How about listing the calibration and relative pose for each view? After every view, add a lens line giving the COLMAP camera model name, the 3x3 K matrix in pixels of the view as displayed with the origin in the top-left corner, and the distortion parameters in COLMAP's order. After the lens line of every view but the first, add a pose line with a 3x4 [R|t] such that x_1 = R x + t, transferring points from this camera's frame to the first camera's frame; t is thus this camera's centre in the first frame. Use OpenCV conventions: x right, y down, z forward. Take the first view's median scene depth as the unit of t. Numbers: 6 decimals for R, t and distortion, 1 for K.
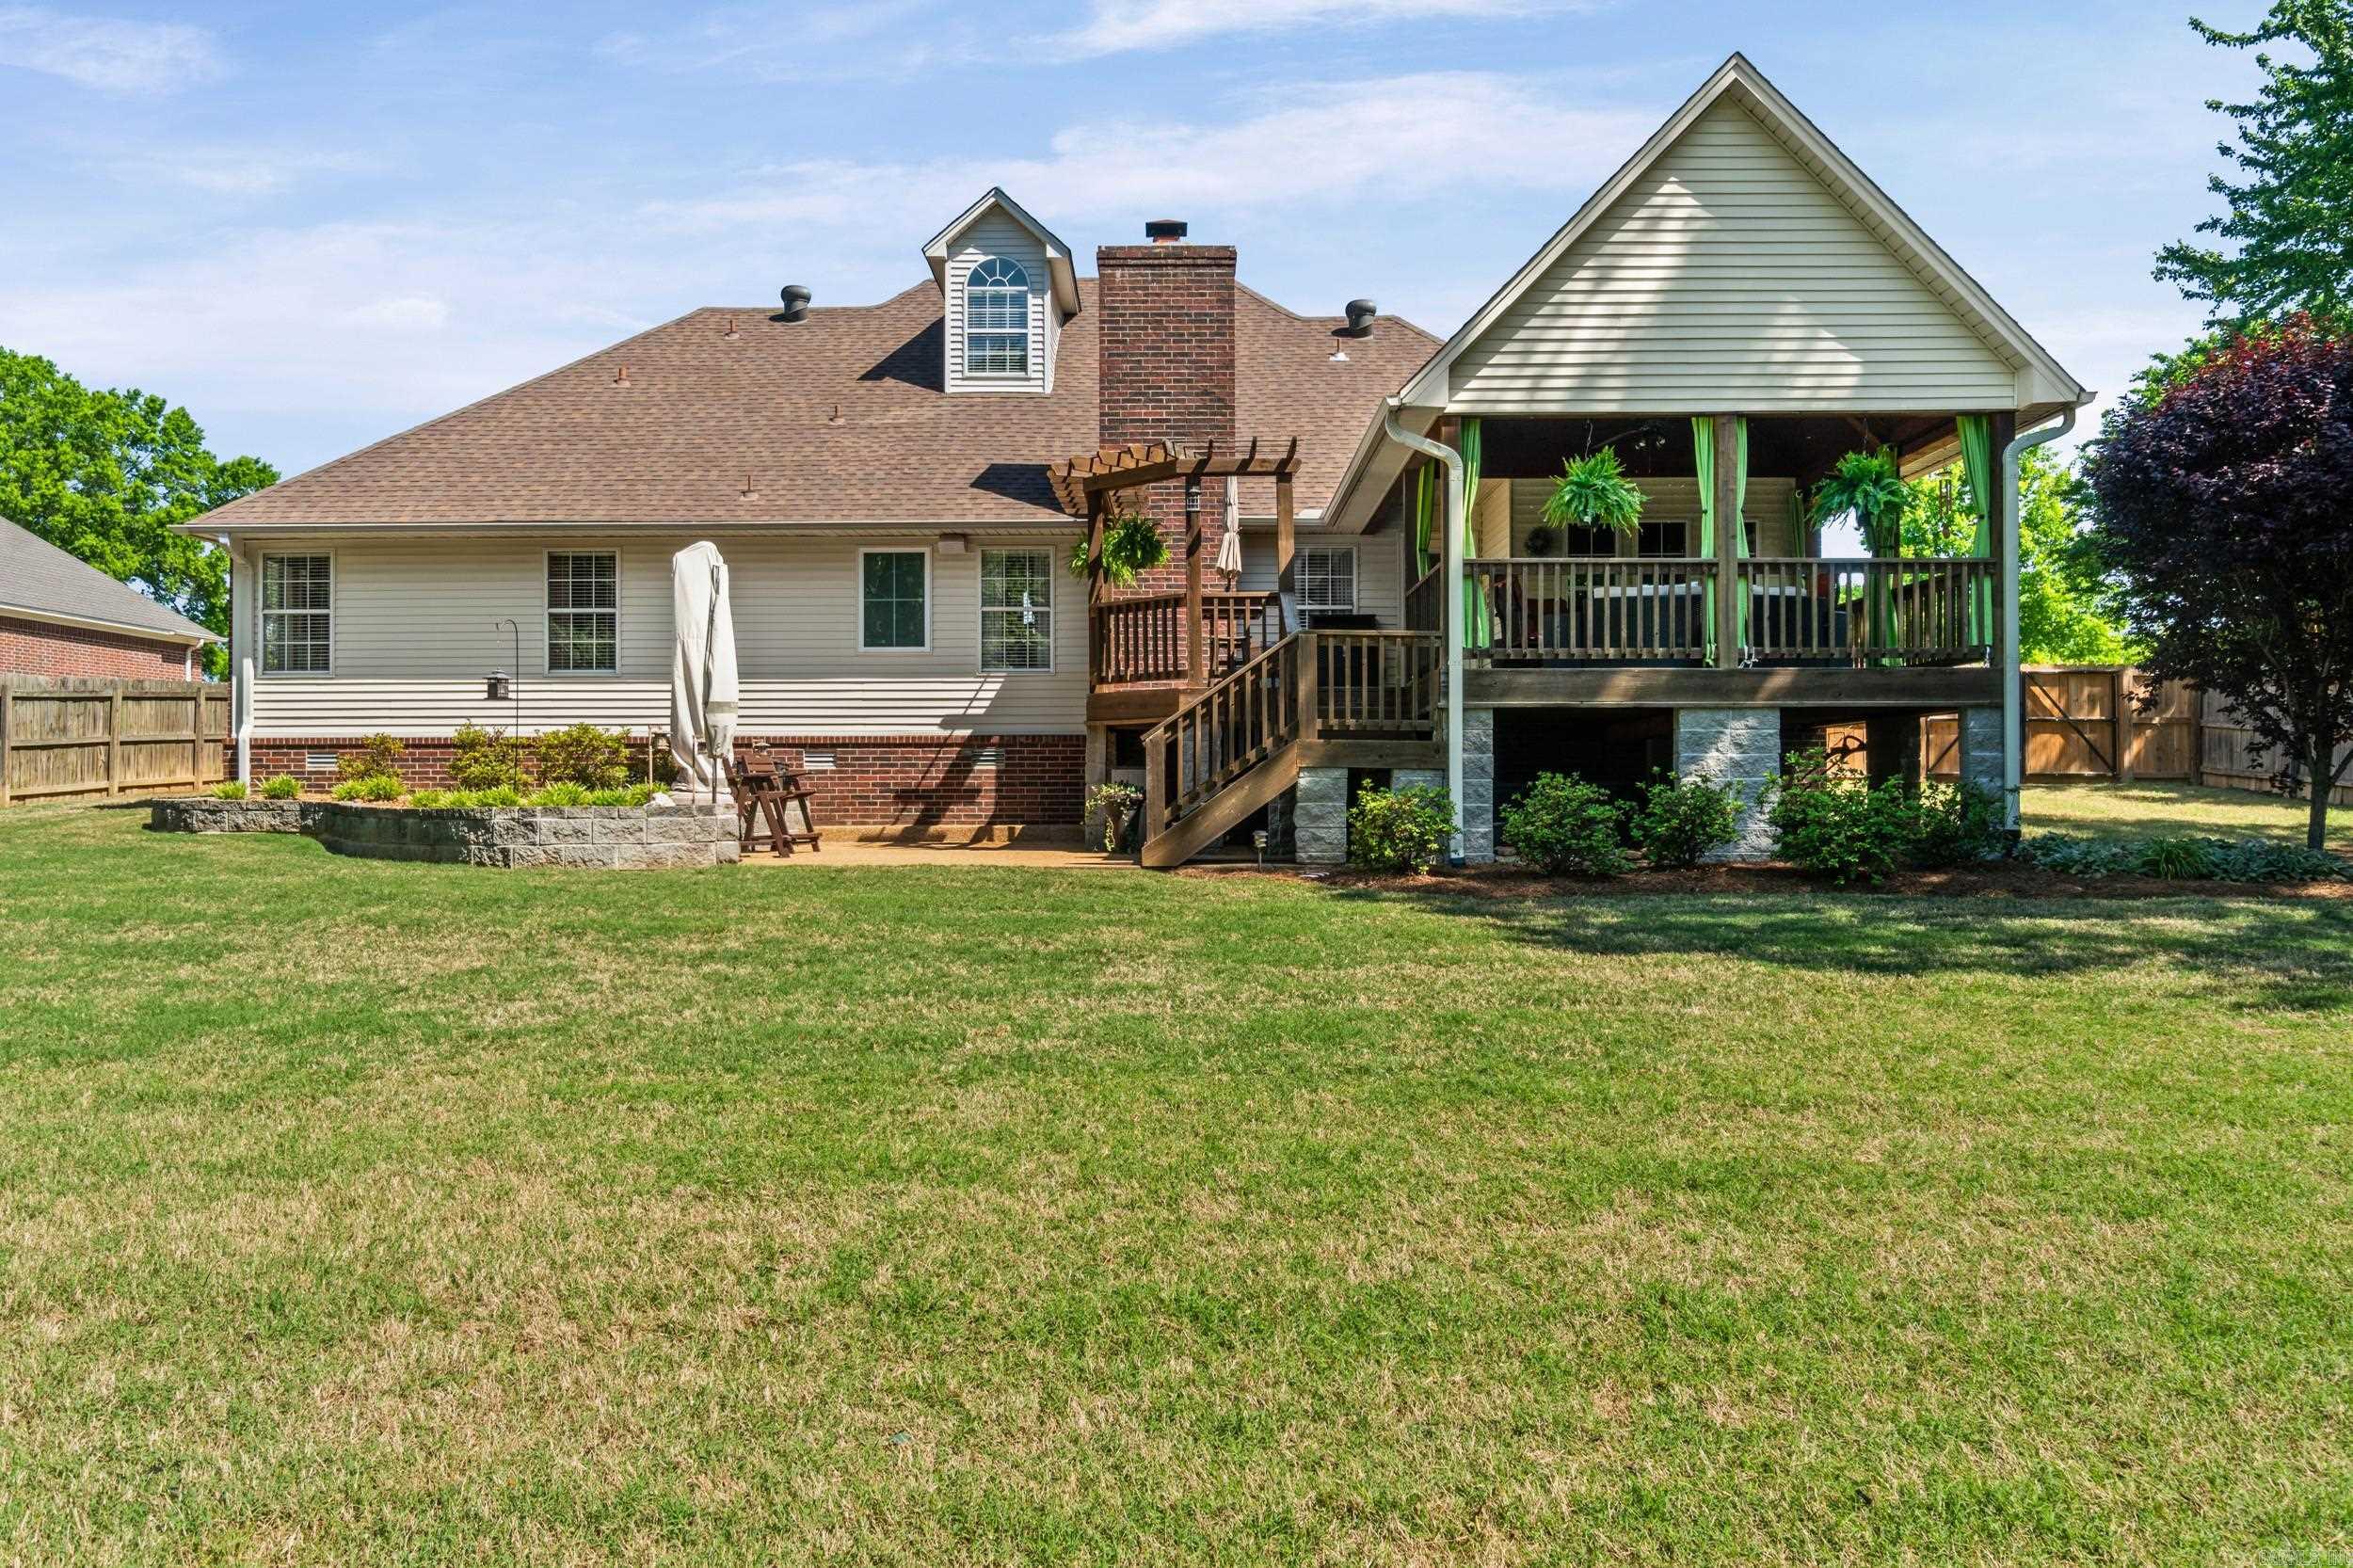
lens RADIAL K [[1796.3, 0, 1178.6], [0, 1796.3, 782.6], [0, 0, 1]] dist [0.001206, 0.000249]
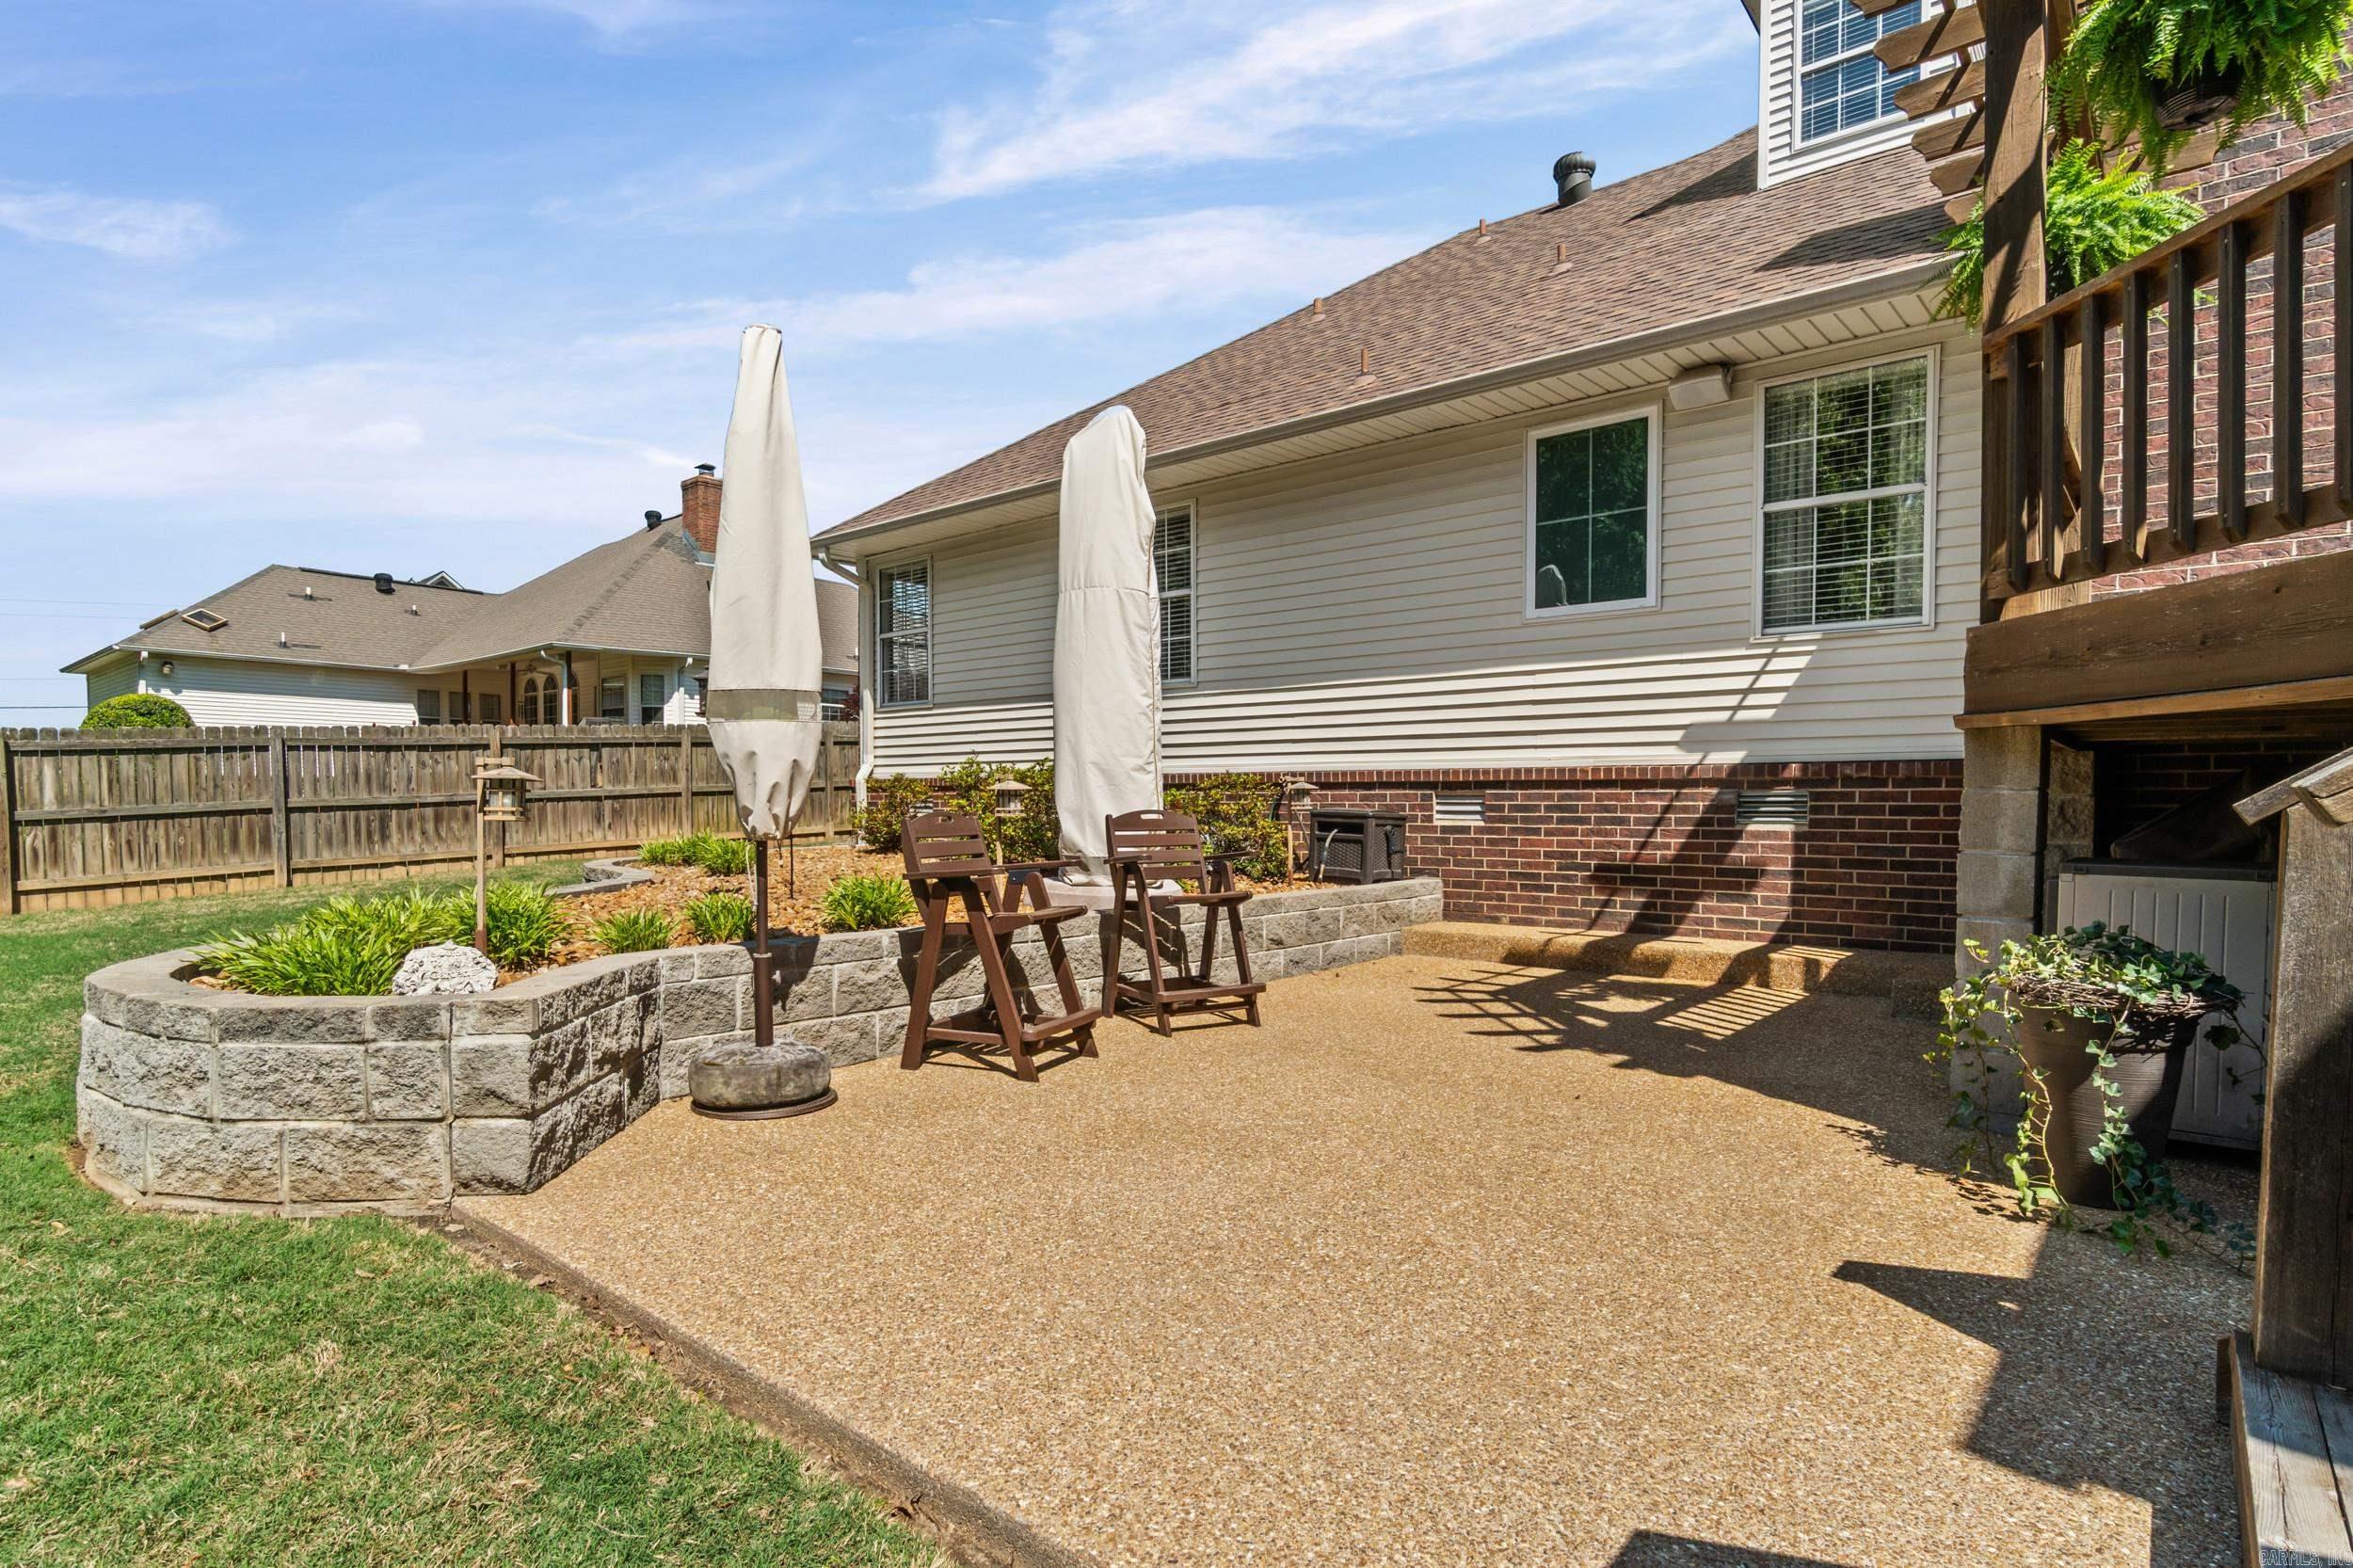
lens RADIAL K [[1168.2, 0, 1183.7], [0, 1168.2, 820.8], [0, 0, 1]] dist [-0.001186, 0.000465]
pose [[0.753918, 0.015830, -0.656777, -0.017492], [-0.001006, 0.999736, 0.022941, -0.017589], [0.656967, -0.016635, 0.753736, 0.654131]]
